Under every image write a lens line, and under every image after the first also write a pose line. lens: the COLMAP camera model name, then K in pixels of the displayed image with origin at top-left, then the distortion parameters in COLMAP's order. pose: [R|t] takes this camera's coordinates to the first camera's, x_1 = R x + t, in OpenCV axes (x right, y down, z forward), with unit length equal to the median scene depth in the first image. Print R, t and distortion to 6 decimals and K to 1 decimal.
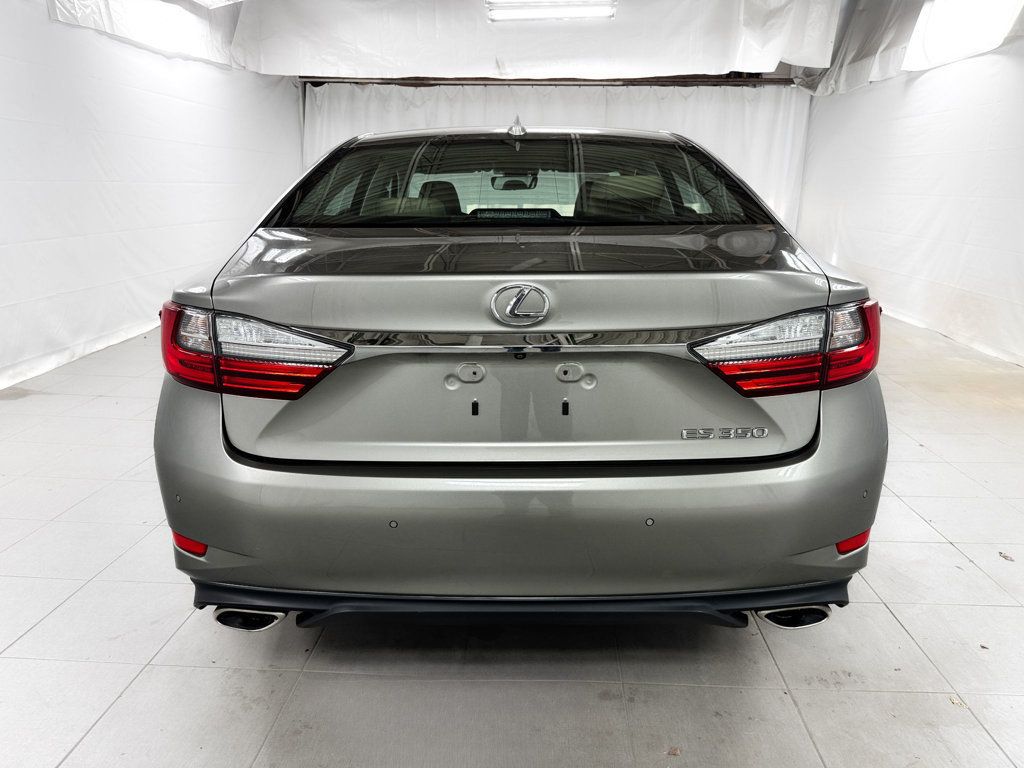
lens RADIAL K [[737.5, 0, 508.3], [0, 737.5, 378.7], [0, 0, 1]] dist [0.011544, -0.009202]
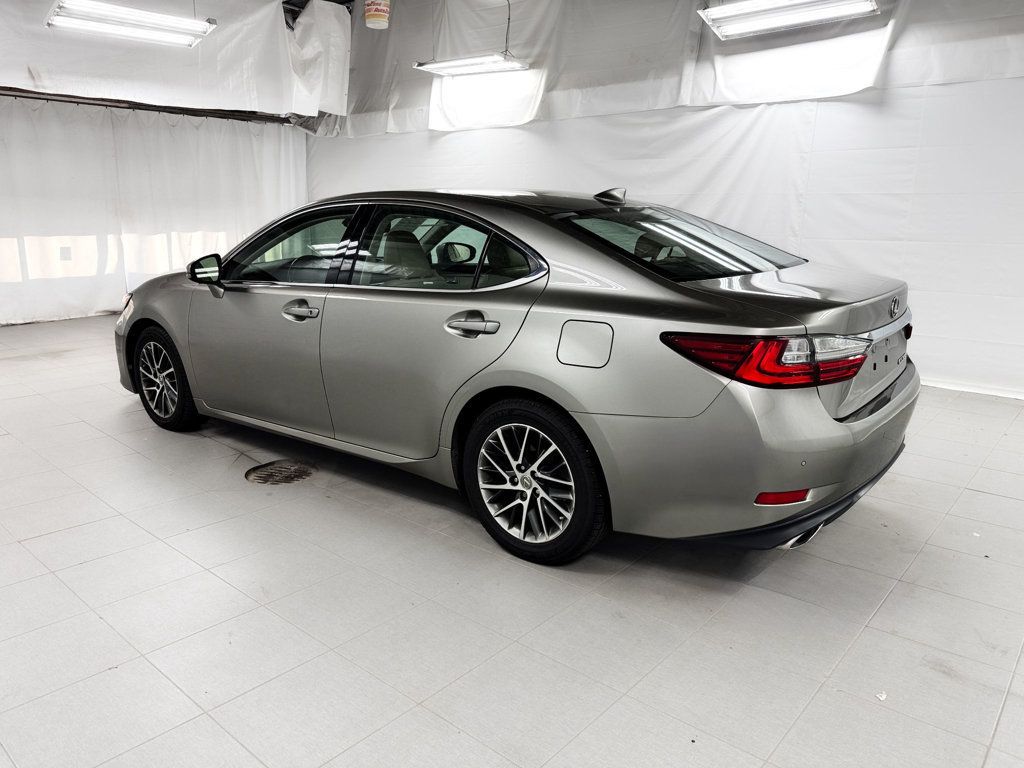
lens RADIAL K [[744.9, 0, 508.3], [0, 744.9, 384.5], [0, 0, 1]] dist [0.017171, -0.008237]
pose [[0.622348, -0.182131, 0.761256, -0.468346], [0.195735, 0.977866, 0.073936, -0.053499], [-0.757872, 0.102991, 0.644223, 0.111017]]
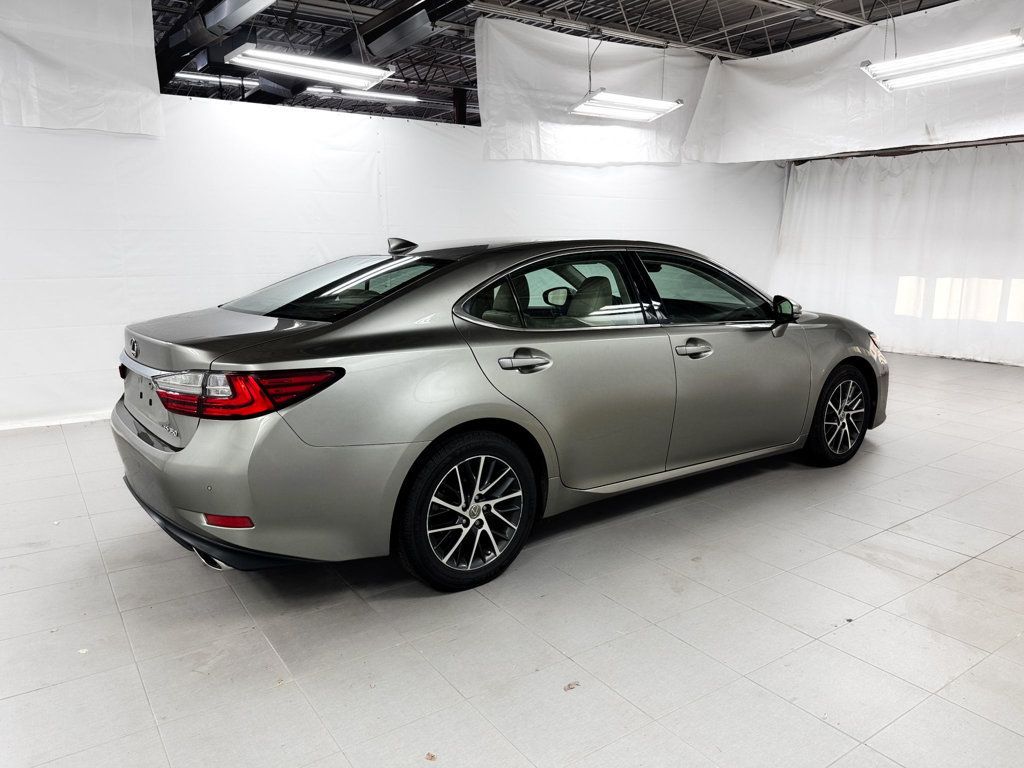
lens RADIAL K [[723.3, 0, 512.0], [0, 723.3, 384.0], [0, 0, 1]] dist [0.079712, -0.130282]
pose [[0.612393, 0.142477, -0.777608, 0.503452], [-0.194287, 0.980582, 0.026659, -0.057226], [0.766308, 0.134753, 0.628183, 0.112870]]
